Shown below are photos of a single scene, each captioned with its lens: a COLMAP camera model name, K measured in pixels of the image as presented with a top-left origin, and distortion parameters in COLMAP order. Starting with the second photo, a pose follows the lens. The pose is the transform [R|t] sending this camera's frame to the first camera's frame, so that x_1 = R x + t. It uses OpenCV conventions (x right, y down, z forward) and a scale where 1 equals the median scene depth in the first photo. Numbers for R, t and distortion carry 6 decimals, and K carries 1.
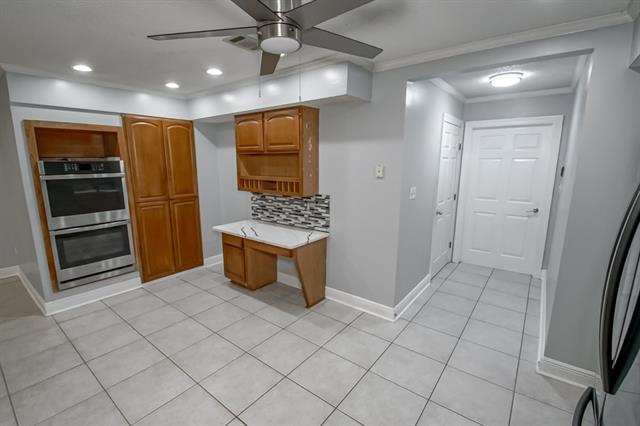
lens RADIAL K [[288.7, 0, 320.0], [0, 288.7, 213.0], [0, 0, 1]] dist [0.000199, 0.000048]
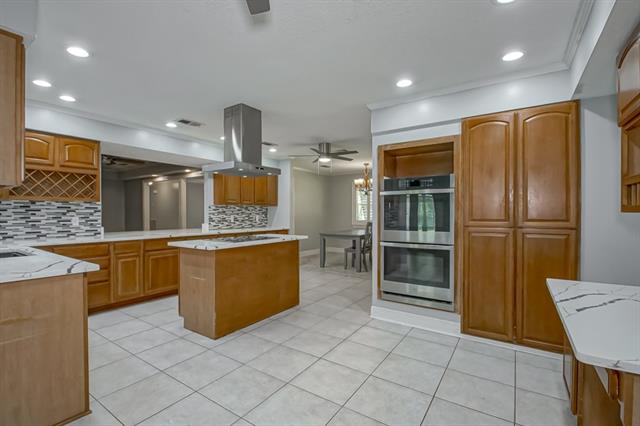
lens RADIAL K [[331.5, 0, 320.0], [0, 331.5, 213.0], [0, 0, 1]] dist [0.000882, 0.000039]
pose [[-0.006396, 0.002206, -0.999977, 0.285416], [-0.164903, 0.986304, 0.003230, -0.008792], [0.986289, 0.164920, -0.005945, 0.649828]]
